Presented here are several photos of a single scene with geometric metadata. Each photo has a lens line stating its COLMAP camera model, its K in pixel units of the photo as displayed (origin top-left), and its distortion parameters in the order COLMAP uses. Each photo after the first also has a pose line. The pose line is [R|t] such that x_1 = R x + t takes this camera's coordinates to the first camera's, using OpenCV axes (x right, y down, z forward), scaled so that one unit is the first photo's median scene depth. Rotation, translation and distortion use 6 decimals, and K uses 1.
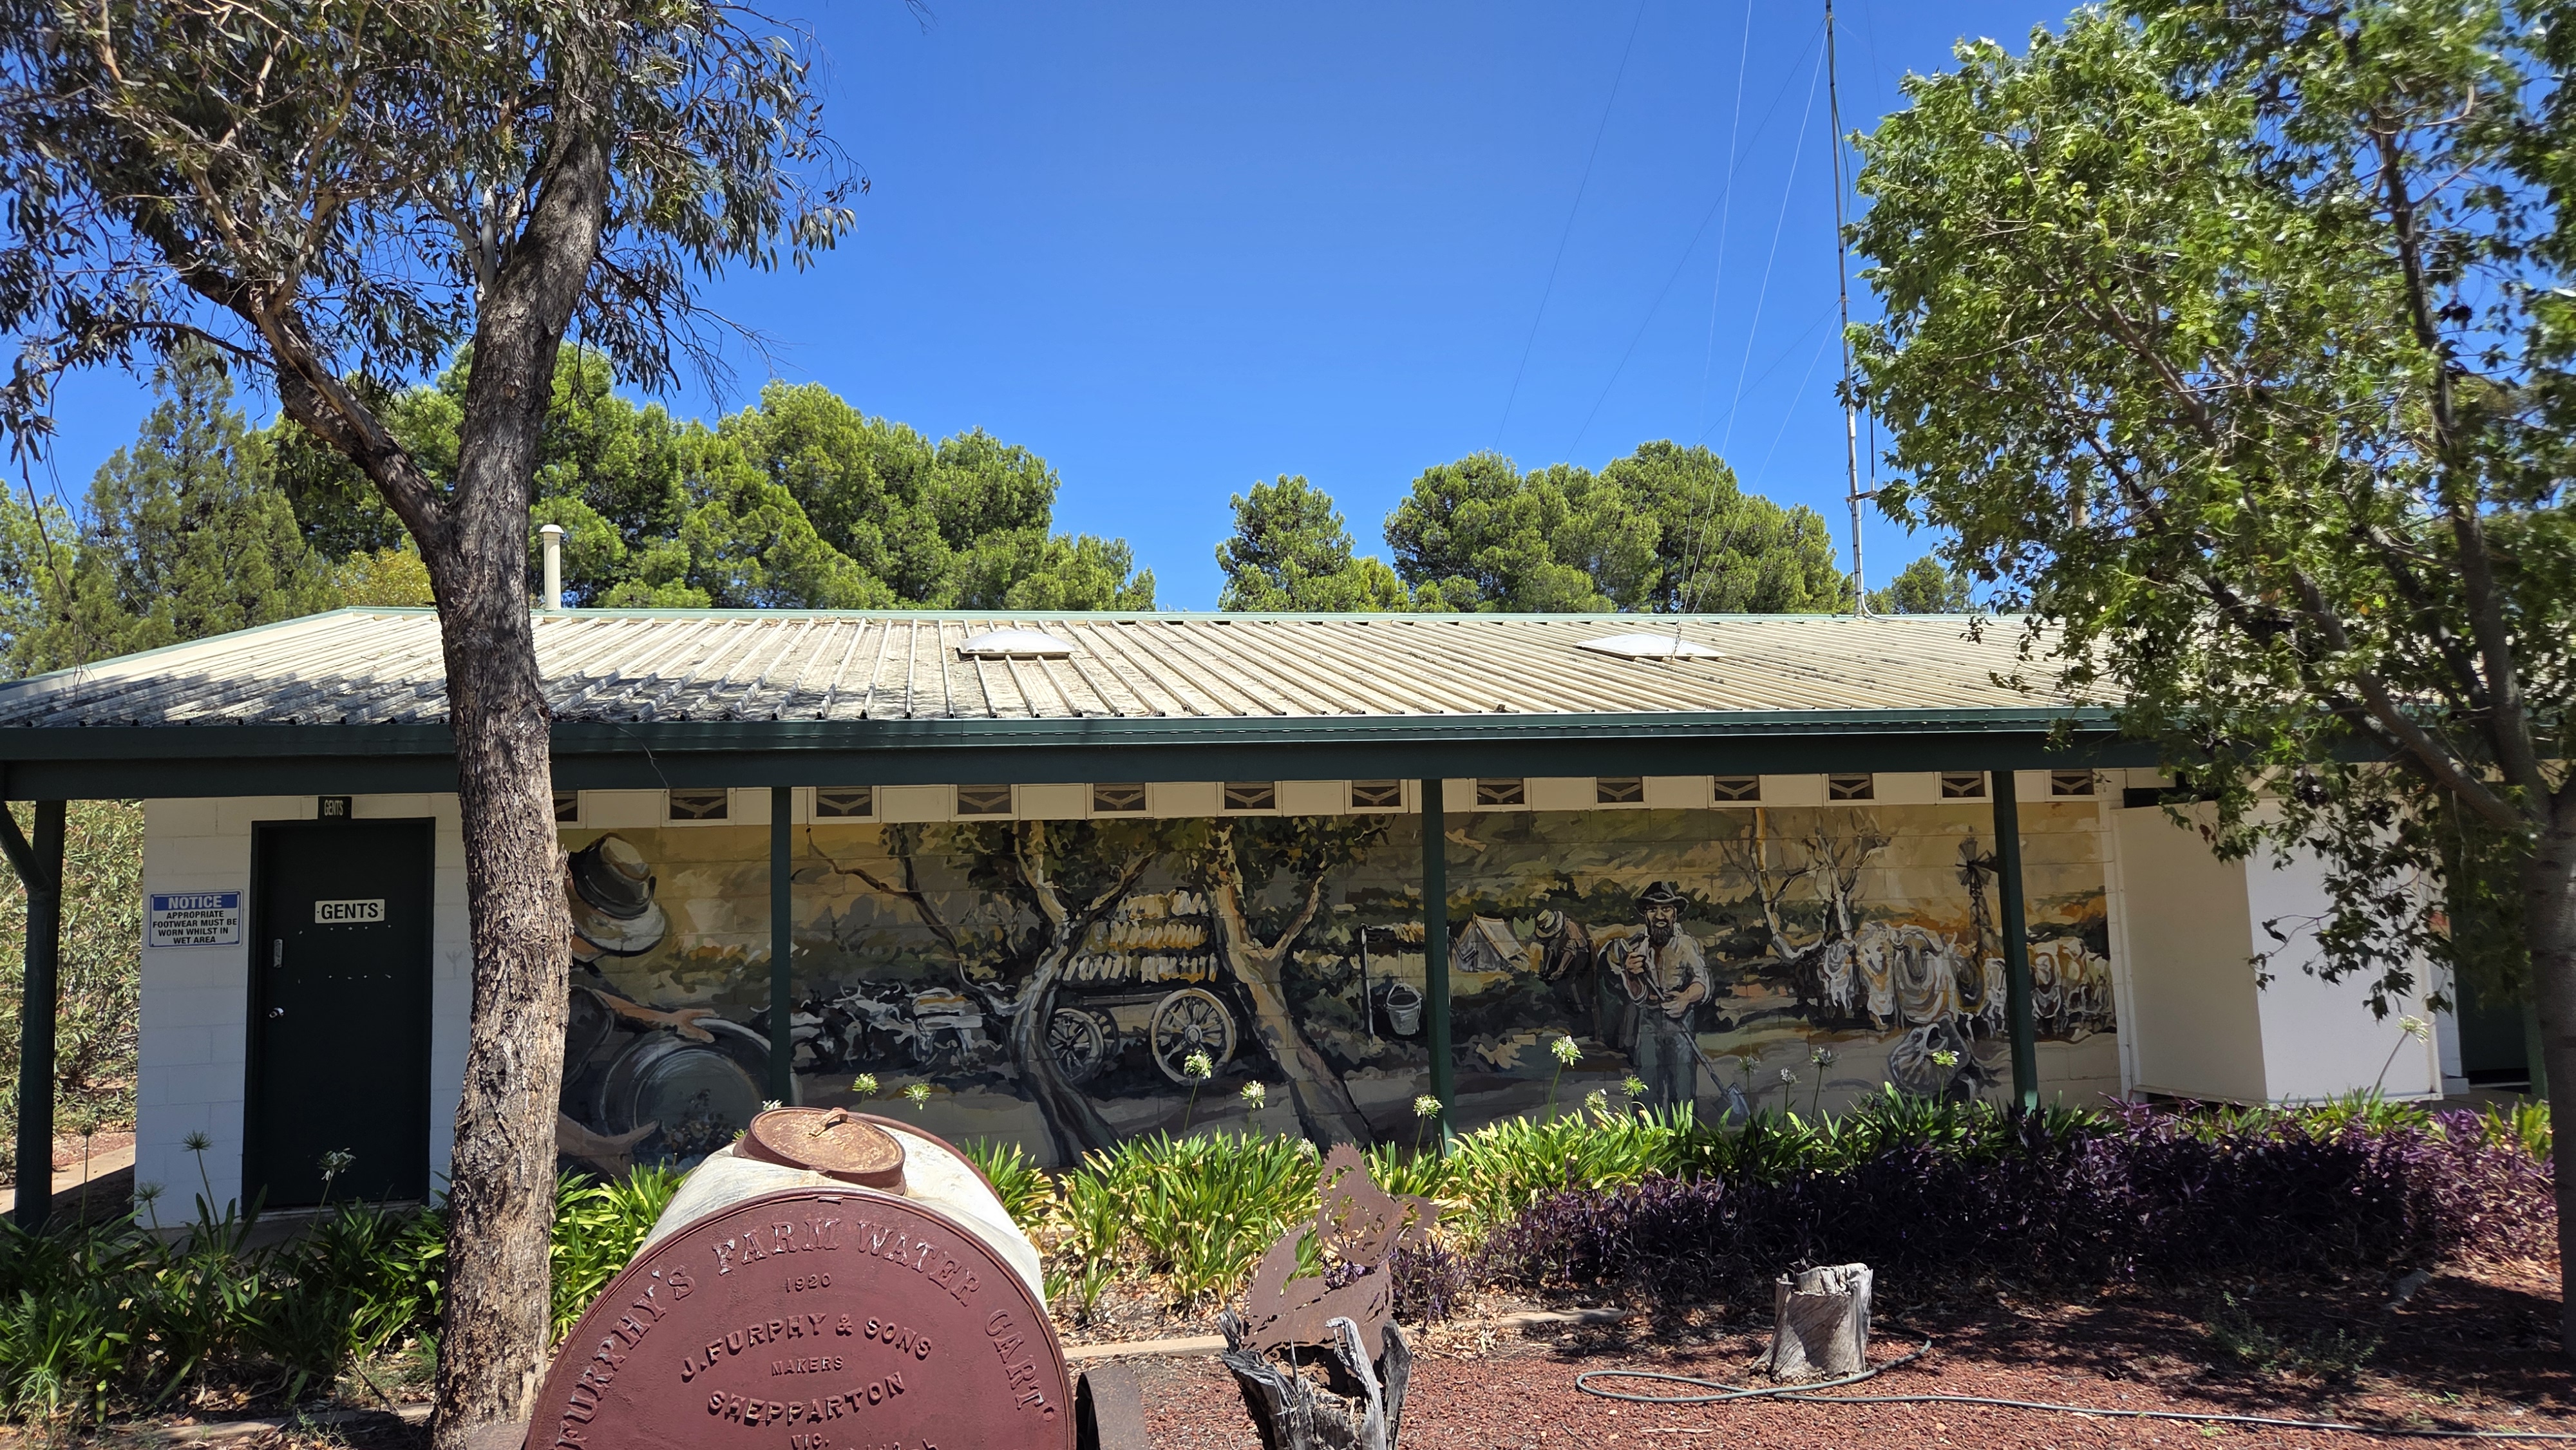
lens RADIAL K [[1662.1, 0, 1279.0], [0, 1662.1, 764.1], [0, 0, 1]] dist [0.076735, -0.000141]
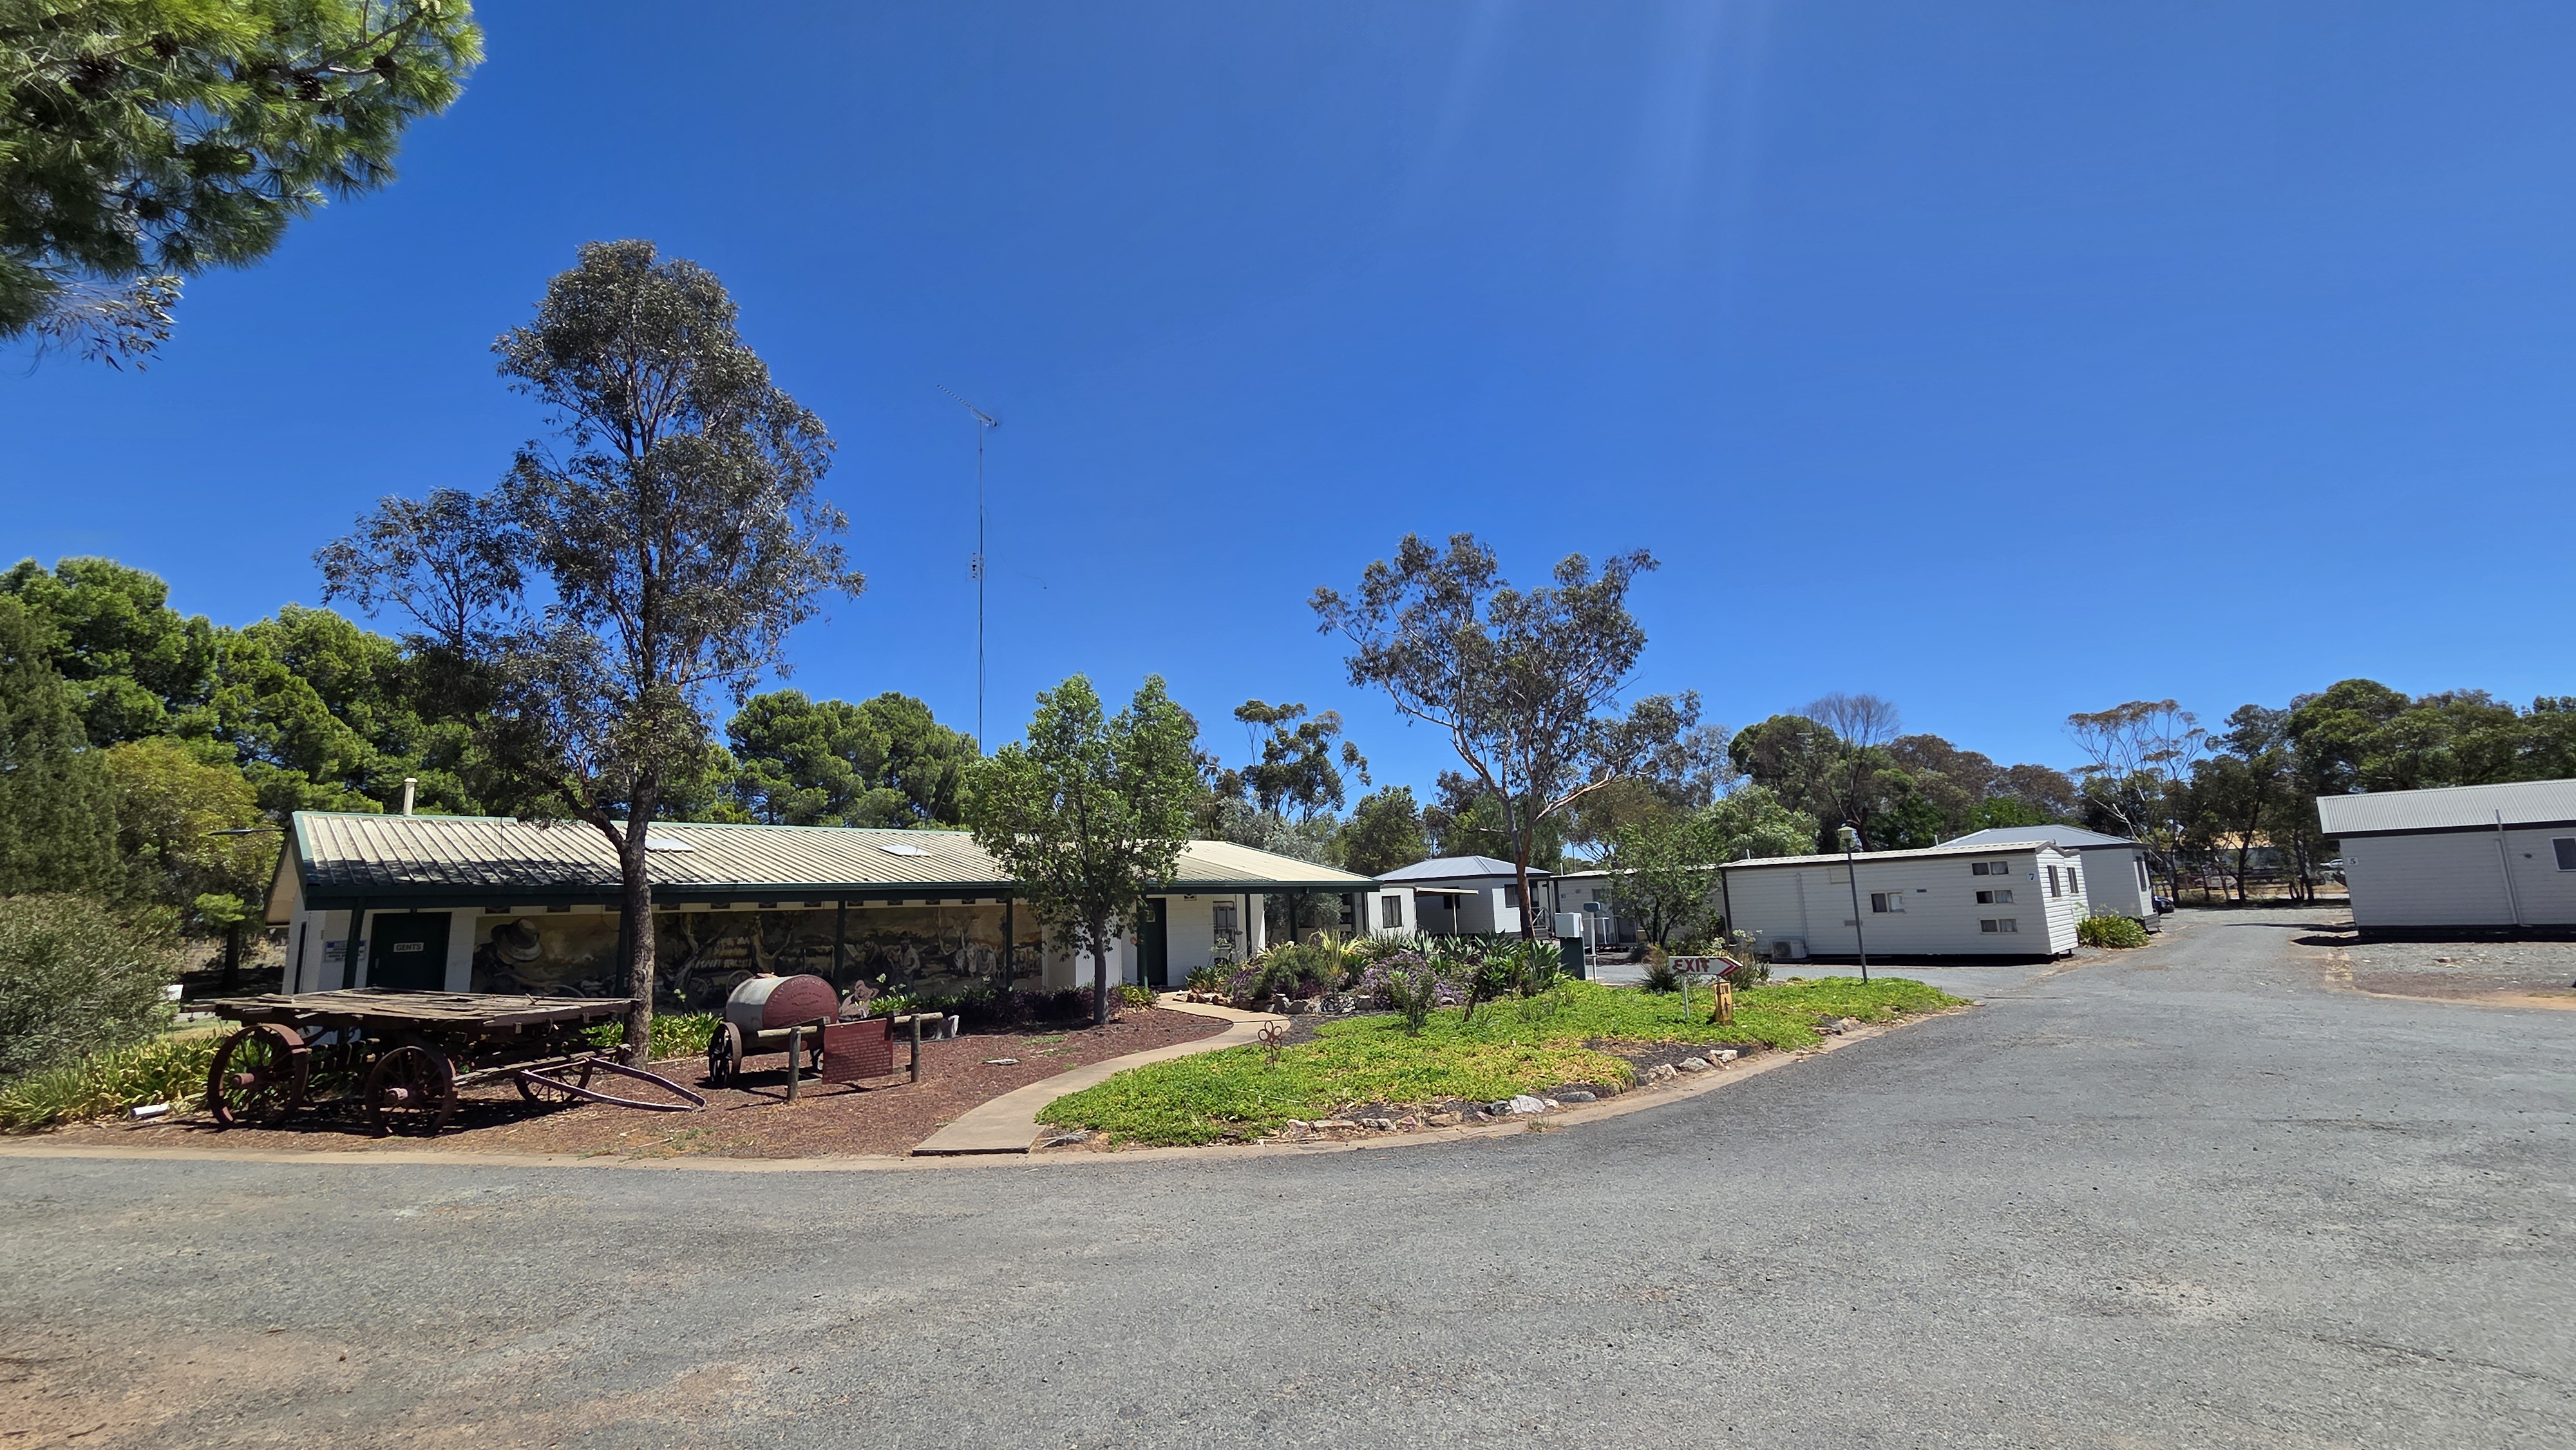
lens RADIAL K [[1054.5, 0, 1288.0], [0, 1054.5, 725.0], [0, 0, 1]] dist [0.003805, 0.000589]
pose [[0.824451, 0.096987, 0.557561, -0.300438], [-0.026728, 0.990779, -0.132823, -0.064106], [-0.565302, 0.094604, 0.819441, -0.990862]]
